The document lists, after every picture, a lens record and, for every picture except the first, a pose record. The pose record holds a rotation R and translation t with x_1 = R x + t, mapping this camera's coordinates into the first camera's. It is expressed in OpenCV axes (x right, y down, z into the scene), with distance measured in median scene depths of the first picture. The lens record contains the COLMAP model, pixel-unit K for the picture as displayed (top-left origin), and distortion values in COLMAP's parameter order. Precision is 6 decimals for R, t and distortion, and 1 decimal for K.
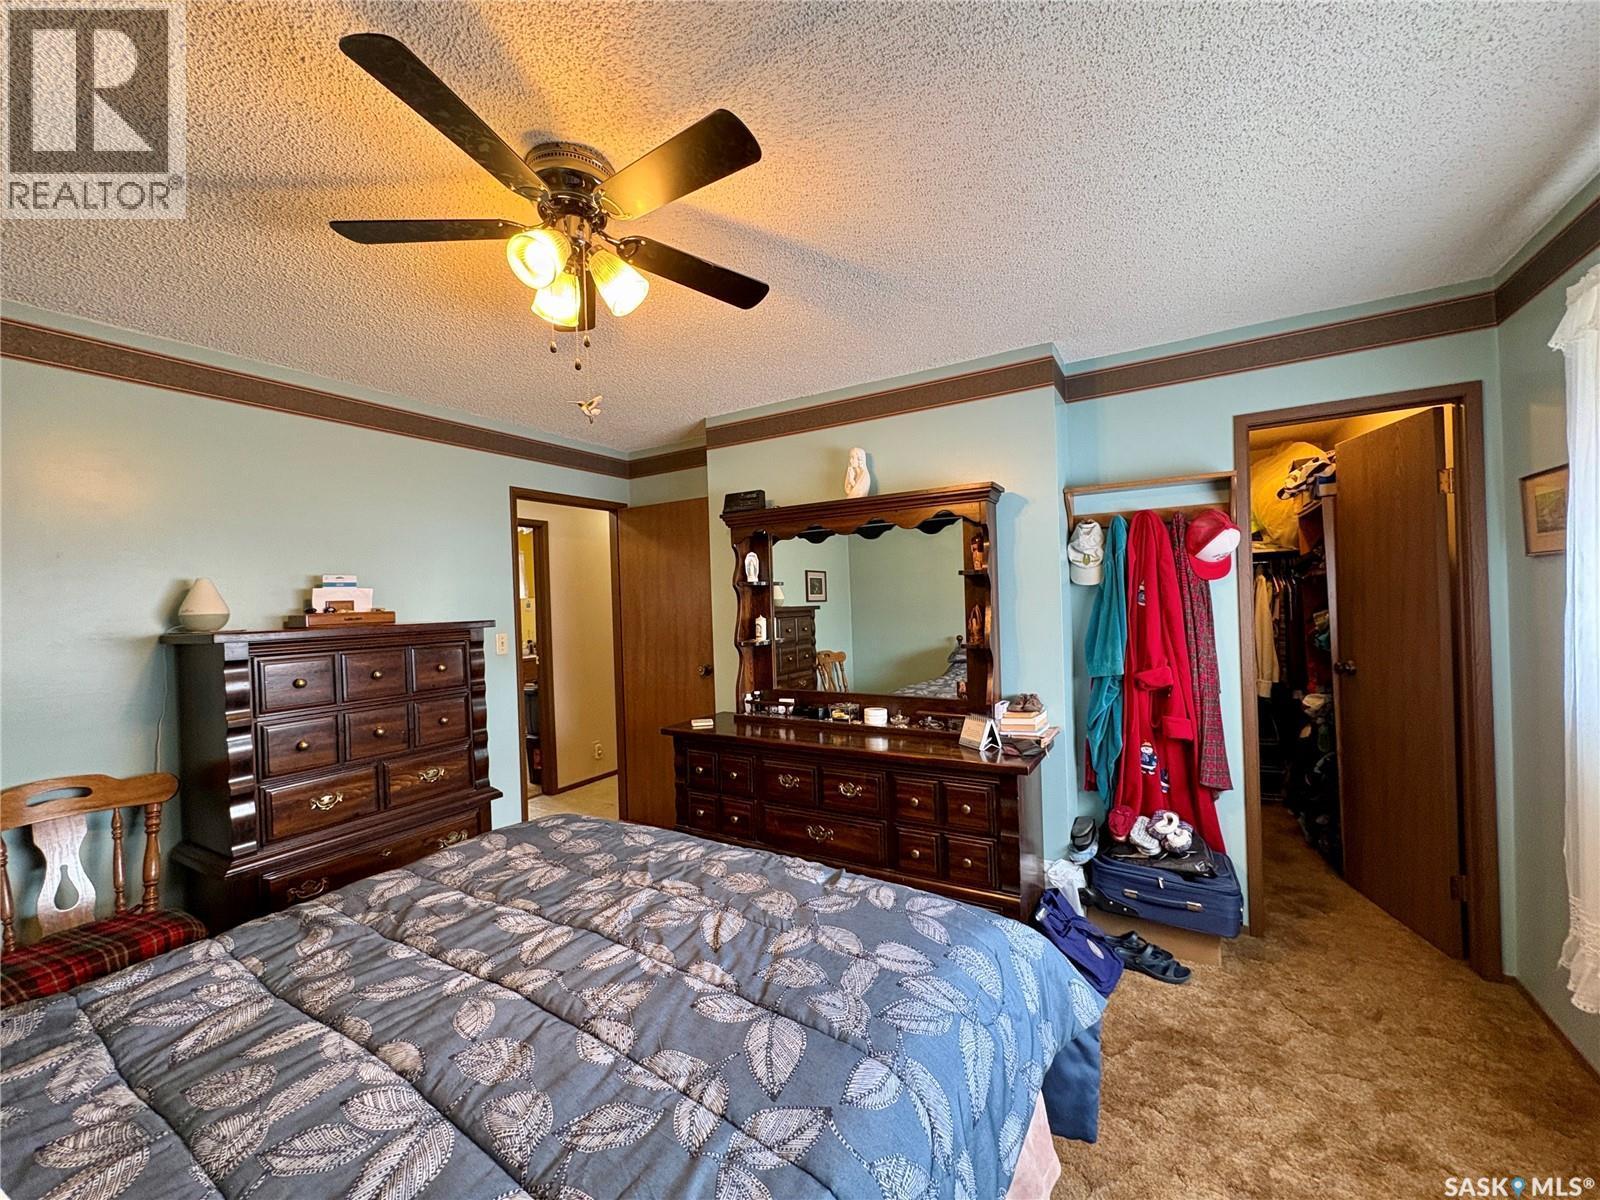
lens RADIAL K [[636.1, 0, 798.9], [0, 636.1, 600.5], [0, 0, 1]] dist [0.001411, 0.000054]
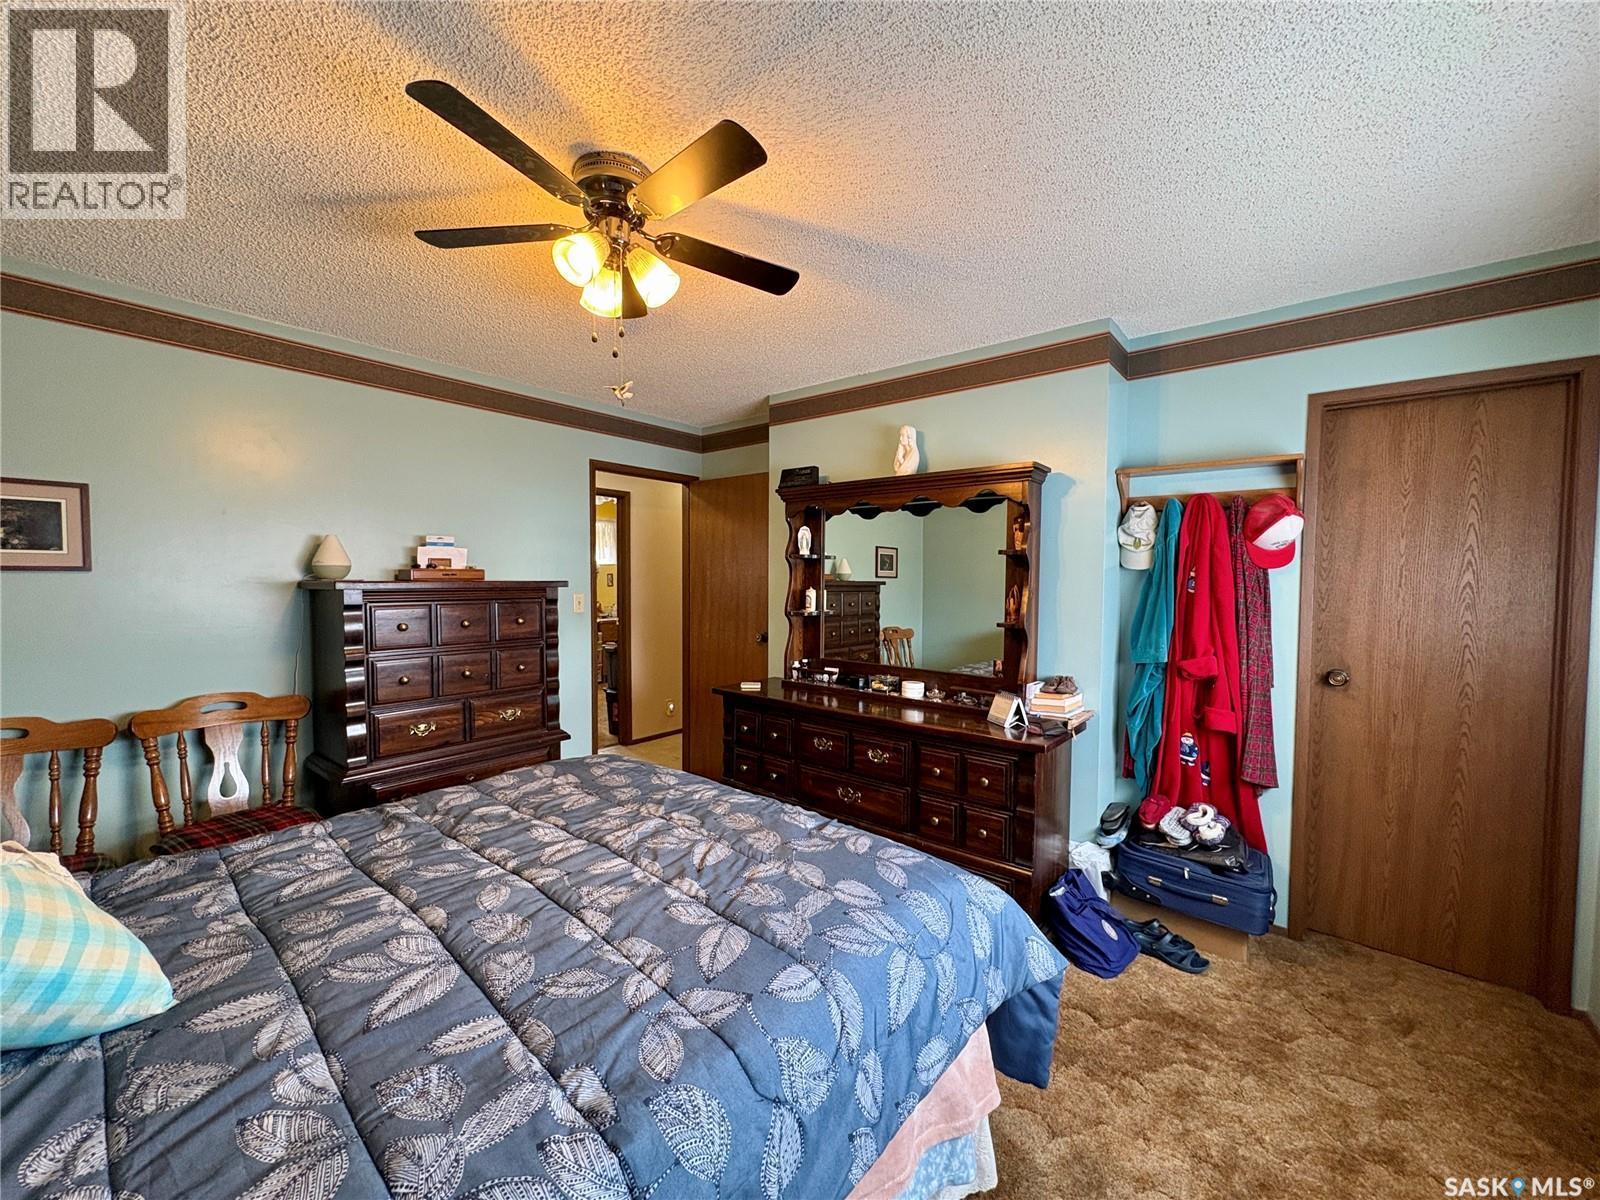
lens RADIAL K [[636.1, 0, 799.1], [0, 636.1, 600.1], [0, 0, 1]] dist [0.001411, 0.000054]
pose [[0.988866, 0.044839, -0.141895, 0.124067], [-0.039313, 0.998364, 0.041514, 0.003882], [0.143524, -0.035474, 0.989011, -0.062669]]
